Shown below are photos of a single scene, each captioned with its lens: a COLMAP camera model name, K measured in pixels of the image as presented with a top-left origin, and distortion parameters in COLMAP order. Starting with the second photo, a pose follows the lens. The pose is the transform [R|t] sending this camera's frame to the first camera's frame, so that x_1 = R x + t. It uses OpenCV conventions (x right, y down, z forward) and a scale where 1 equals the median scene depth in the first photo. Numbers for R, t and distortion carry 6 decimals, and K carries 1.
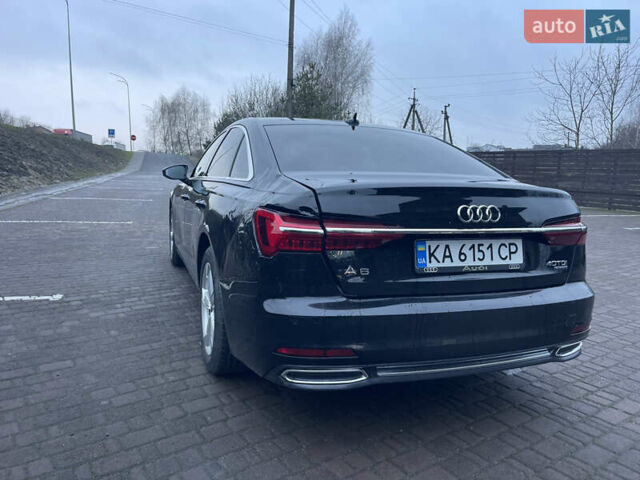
lens RADIAL K [[485.2, 0, 320.4], [0, 485.2, 239.2], [0, 0, 1]] dist [0.069331, -0.096697]
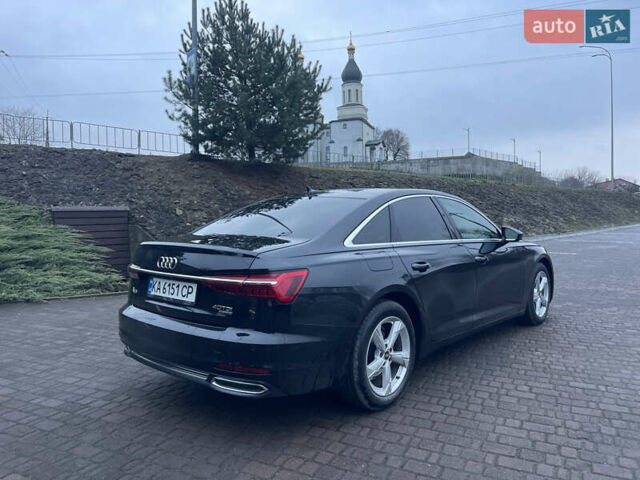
lens RADIAL K [[485.2, 0, 321.6], [0, 485.2, 244.9], [0, 0, 1]] dist [0.069331, -0.096697]
pose [[0.468123, 0.015334, -0.883530, 1.769572], [-0.097000, 0.994699, -0.034131, -0.095730], [0.878323, 0.101679, 0.467129, 0.669994]]
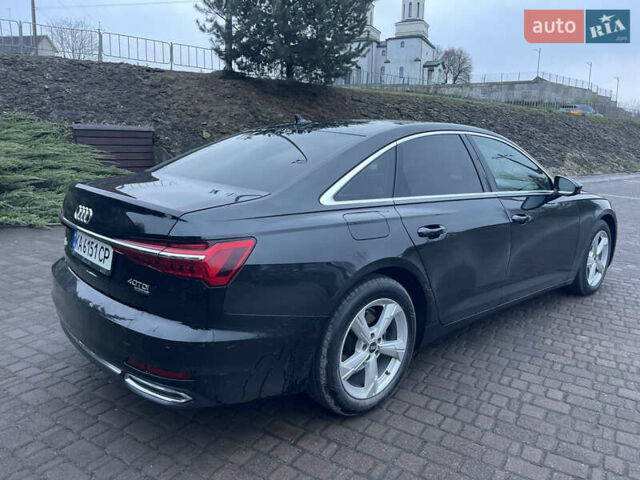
lens RADIAL K [[485.2, 0, 321.2], [0, 485.2, 241.6], [0, 0, 1]] dist [0.069331, -0.096697]
pose [[0.373498, 0.167505, -0.912382, 1.497943], [-0.143590, 0.982147, 0.121532, -0.196044], [0.916450, 0.085617, 0.390882, 1.005688]]
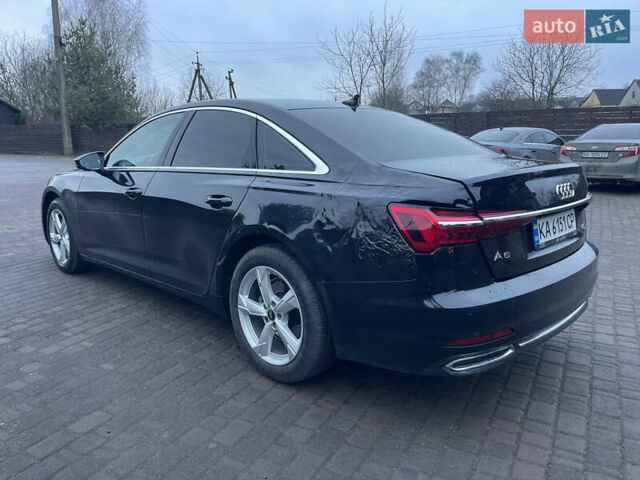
lens RADIAL K [[485.2, 0, 321.4], [0, 485.2, 238.4], [0, 0, 1]] dist [0.069331, -0.096697]
pose [[0.903713, -0.122599, 0.410211, -0.639998], [0.095818, 0.991737, 0.085306, -0.089880], [-0.417280, -0.037787, 0.907992, 0.176771]]
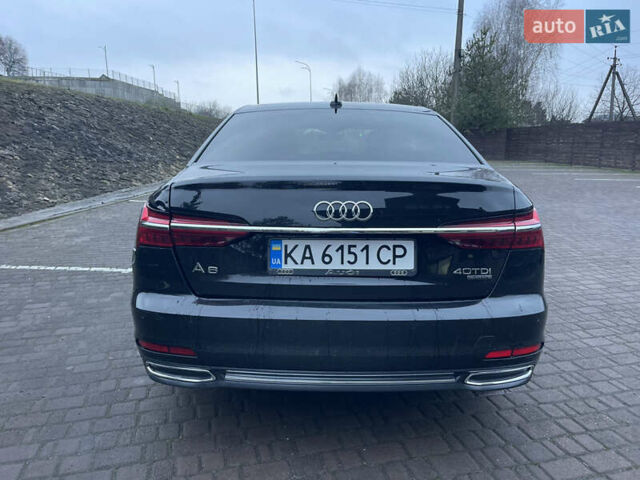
lens RADIAL K [[485.2, 0, 320.6], [0, 485.2, 237.5], [0, 0, 1]] dist [0.069331, -0.096697]
pose [[0.935508, 0.036340, -0.351432, 0.560001], [-0.022000, 0.998758, 0.044714, -0.039924], [0.352620, -0.034099, 0.935145, 0.162922]]
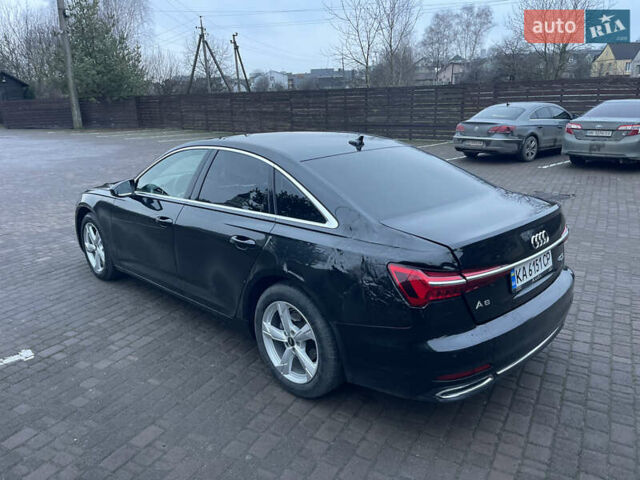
lens RADIAL K [[485.2, 0, 322.7], [0, 485.2, 236.1], [0, 0, 1]] dist [0.069331, -0.096697]
pose [[0.907737, -0.167714, 0.384560, -0.693353], [0.114874, 0.980950, 0.156656, -0.321762], [-0.403508, -0.098026, 0.909710, 0.014094]]
